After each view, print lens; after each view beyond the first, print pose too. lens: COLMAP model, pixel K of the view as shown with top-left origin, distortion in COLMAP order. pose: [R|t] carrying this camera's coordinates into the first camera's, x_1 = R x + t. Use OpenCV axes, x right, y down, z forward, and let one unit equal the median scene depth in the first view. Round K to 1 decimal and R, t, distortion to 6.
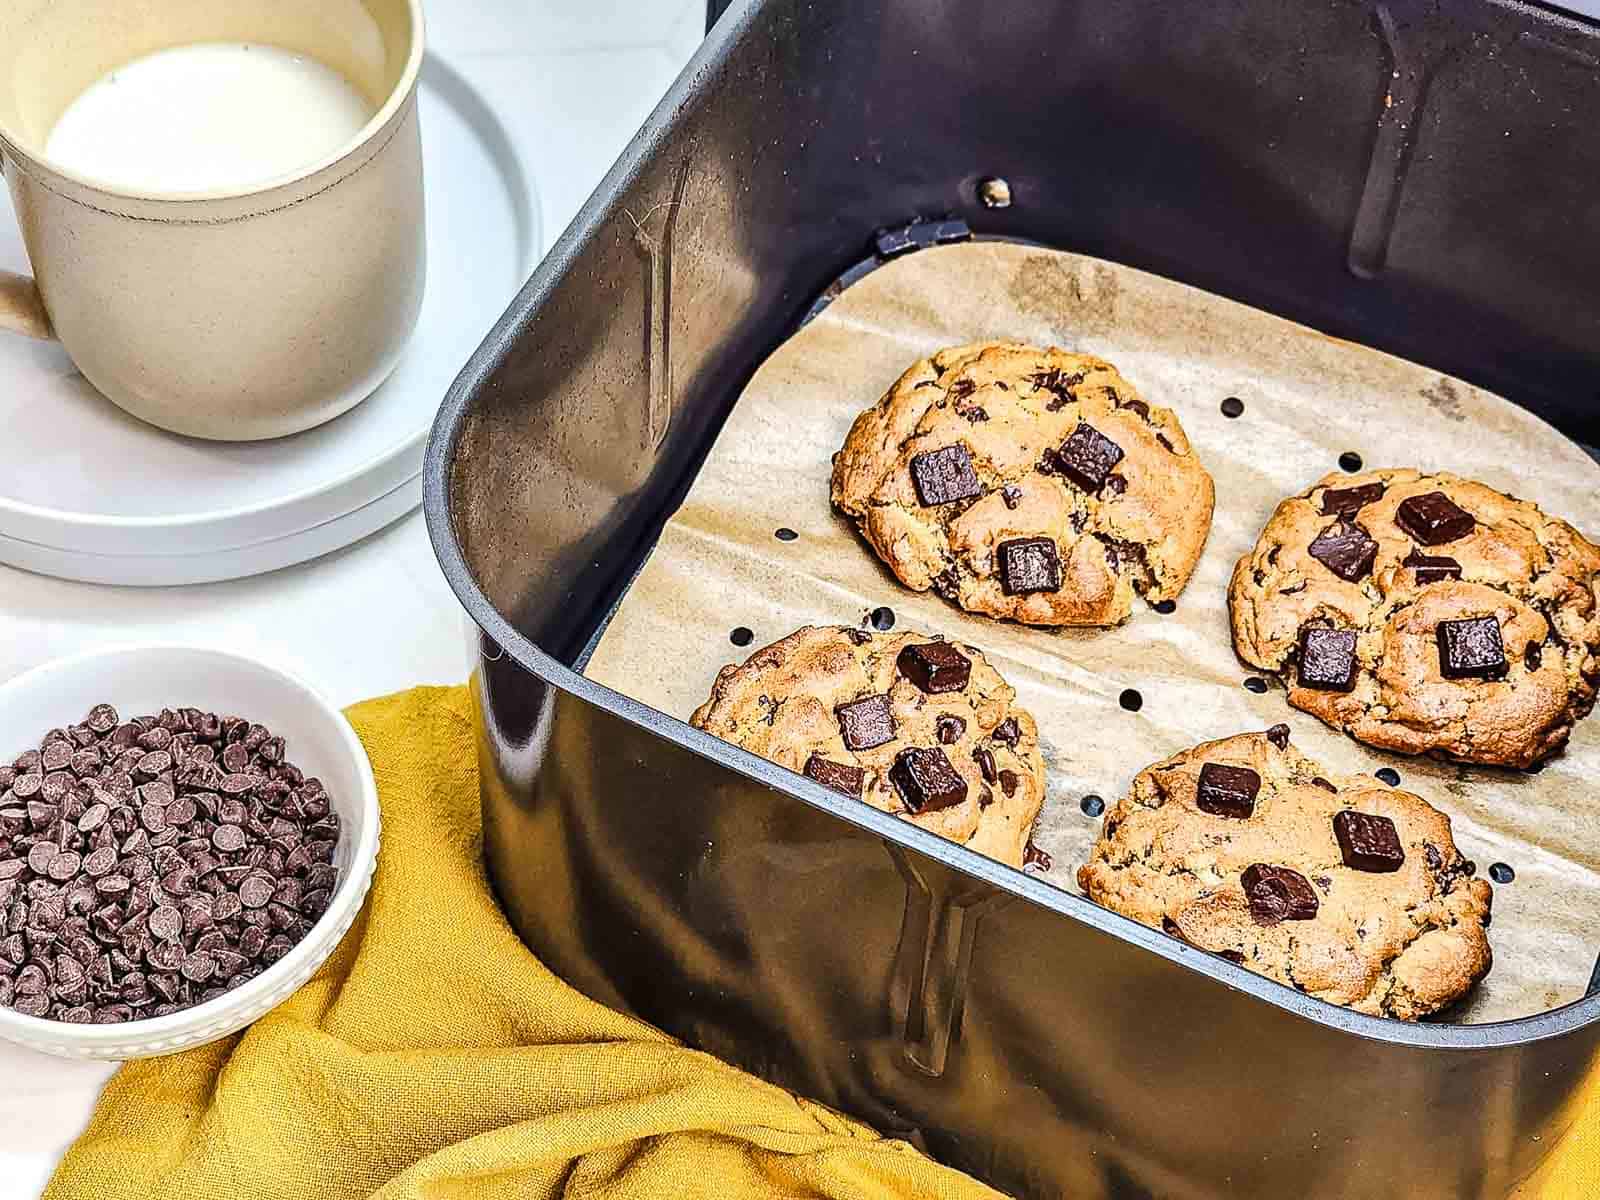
lens RADIAL K [[3122.7, 0, 795.6], [0, 3122.7, 596.8], [0, 0, 1]] dist [0.228010, 0.000000]
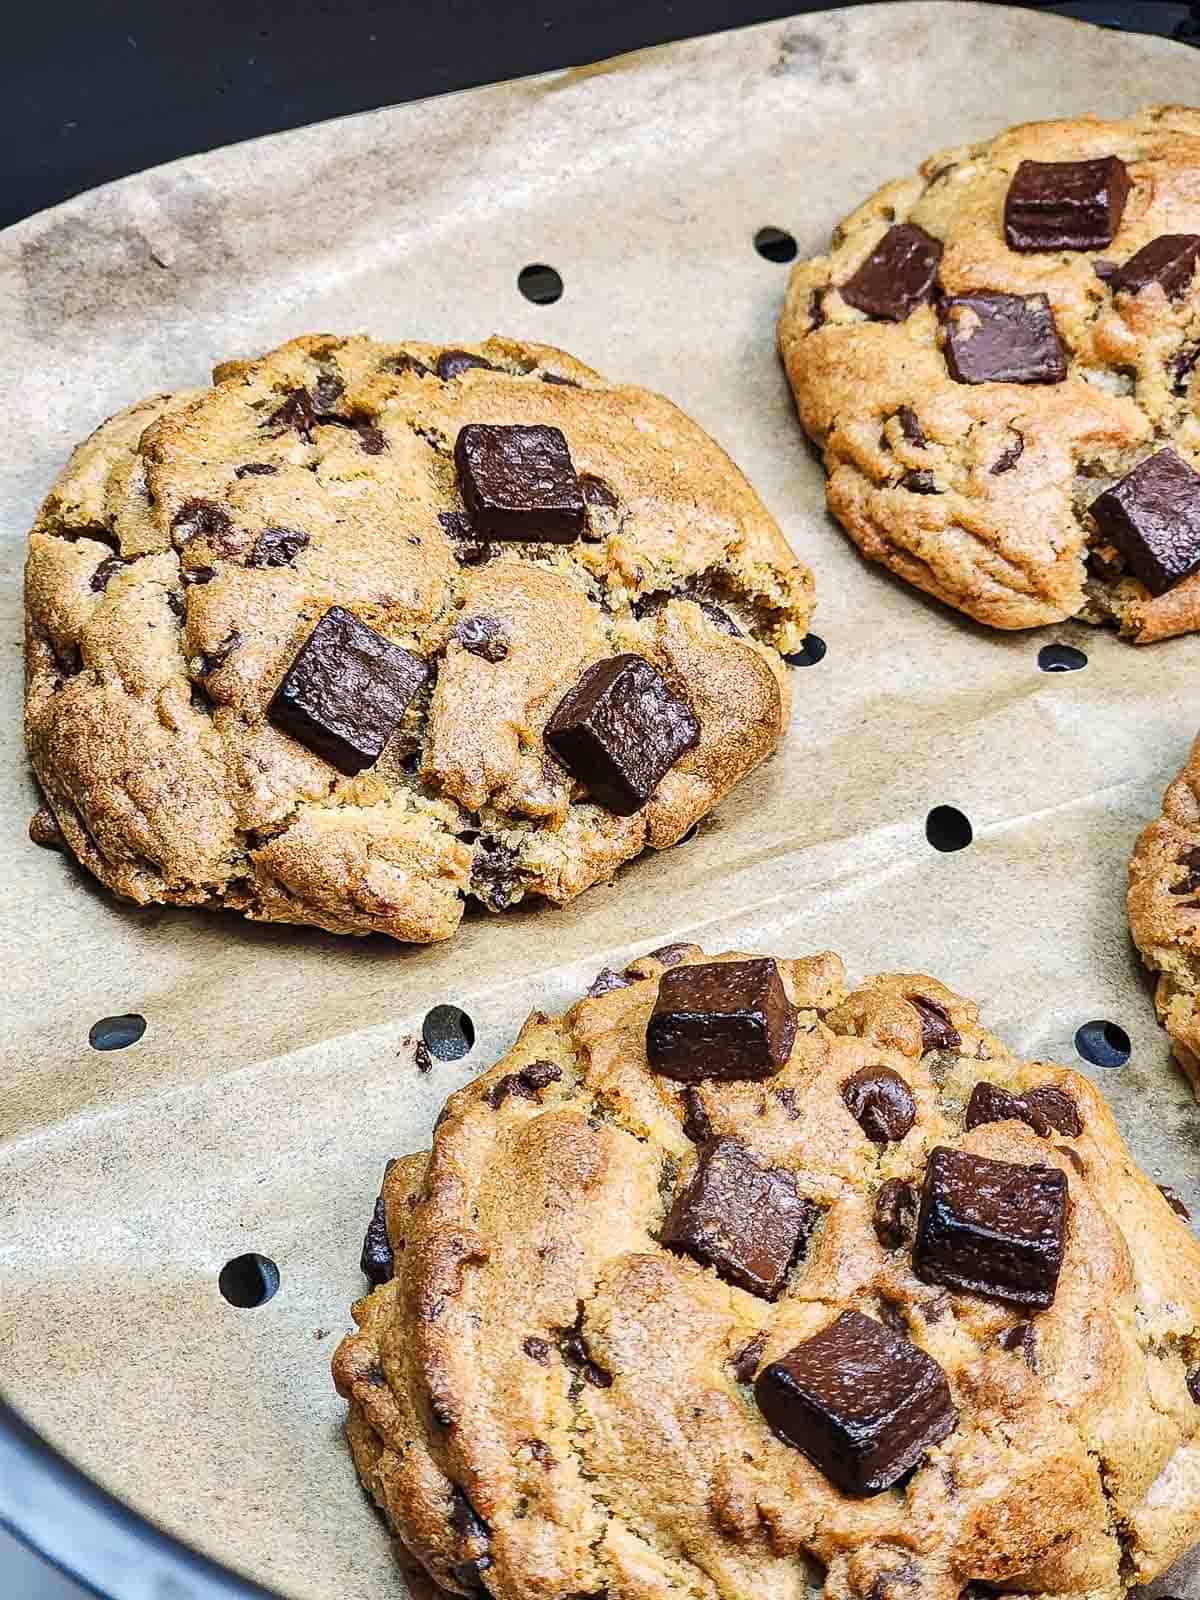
lens RADIAL K [[3122.7, 0, 596.8], [0, 3122.7, 805.3], [0, 0, 1]] dist [0.228010, 0.000000]
pose [[0.650681, -0.591269, 0.476462, -0.146125], [0.581666, 0.791451, 0.187804, -0.087117], [-0.488139, 0.154941, 0.858903, 0.611887]]
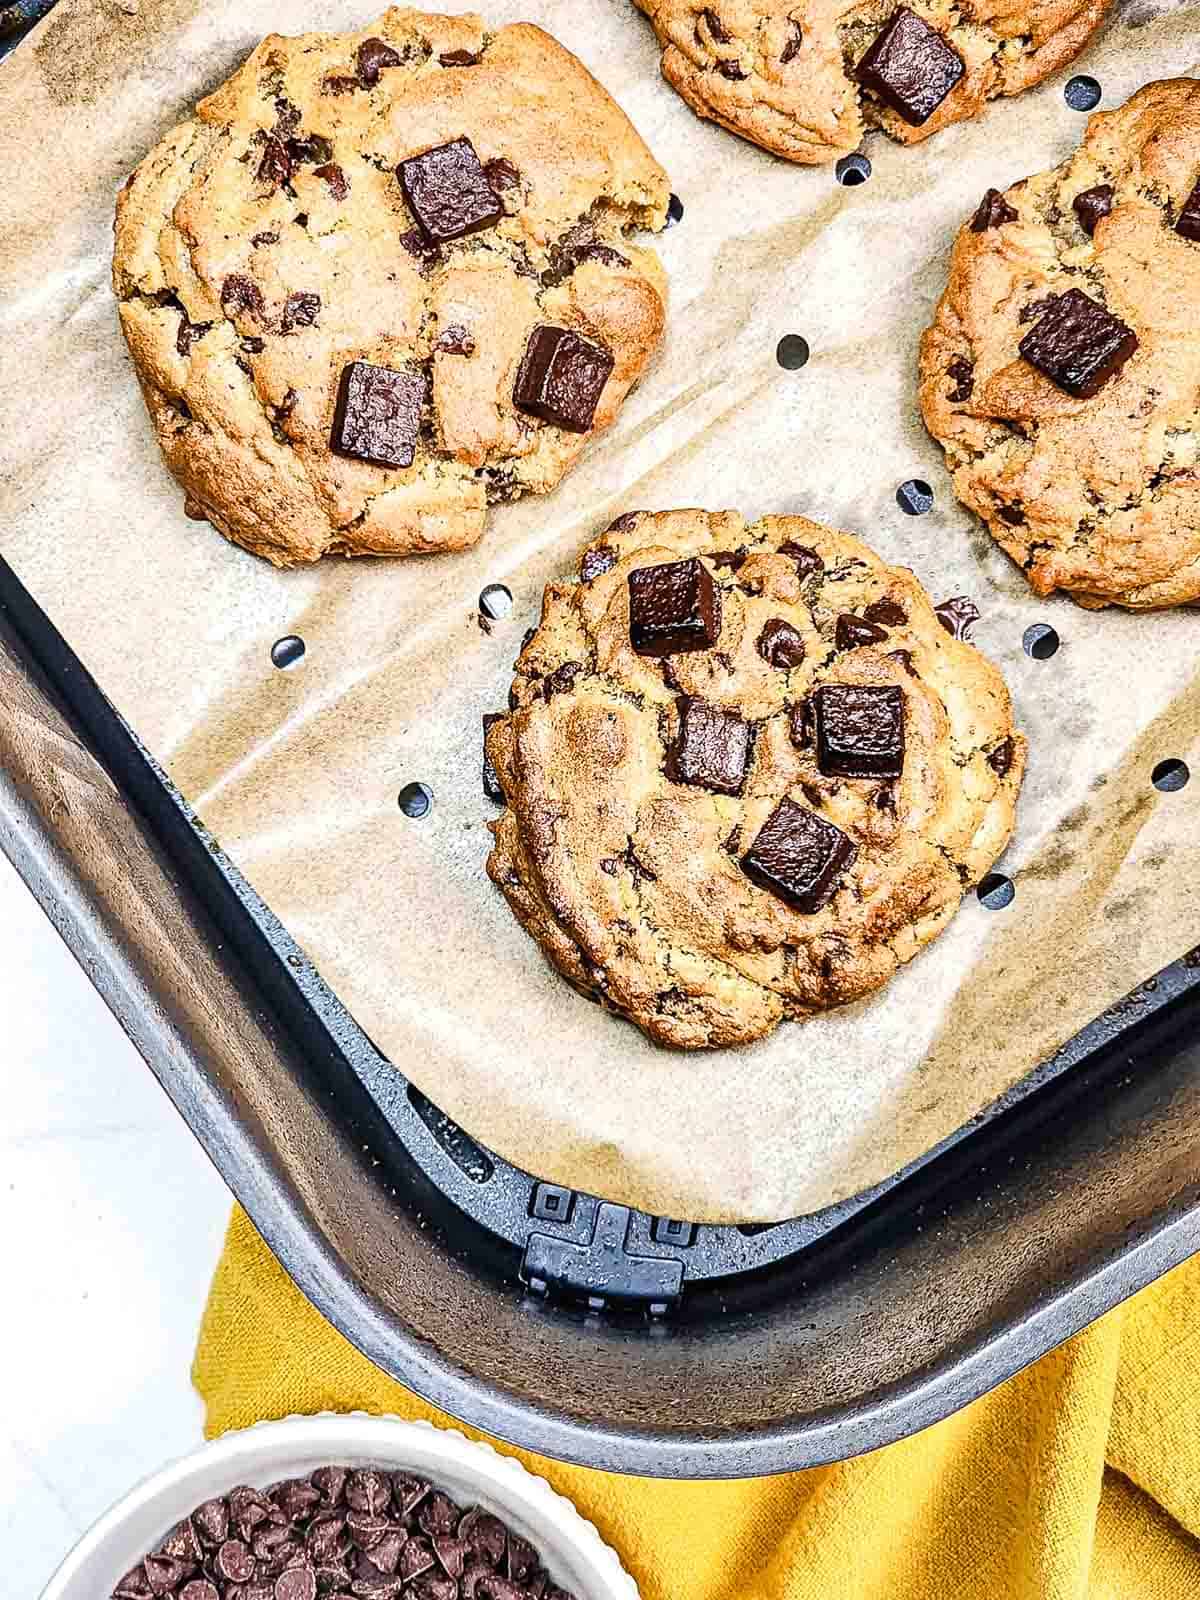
lens RADIAL K [[3122.7, 0, 607.9], [0, 3122.7, 802.6], [0, 0, 1]] dist [0.228010, 0.000000]
pose [[0.484906, -0.874323, 0.020644, -0.011630], [0.702859, 0.403641, 0.585717, -0.347191], [-0.520438, -0.269508, 0.810253, 0.437104]]
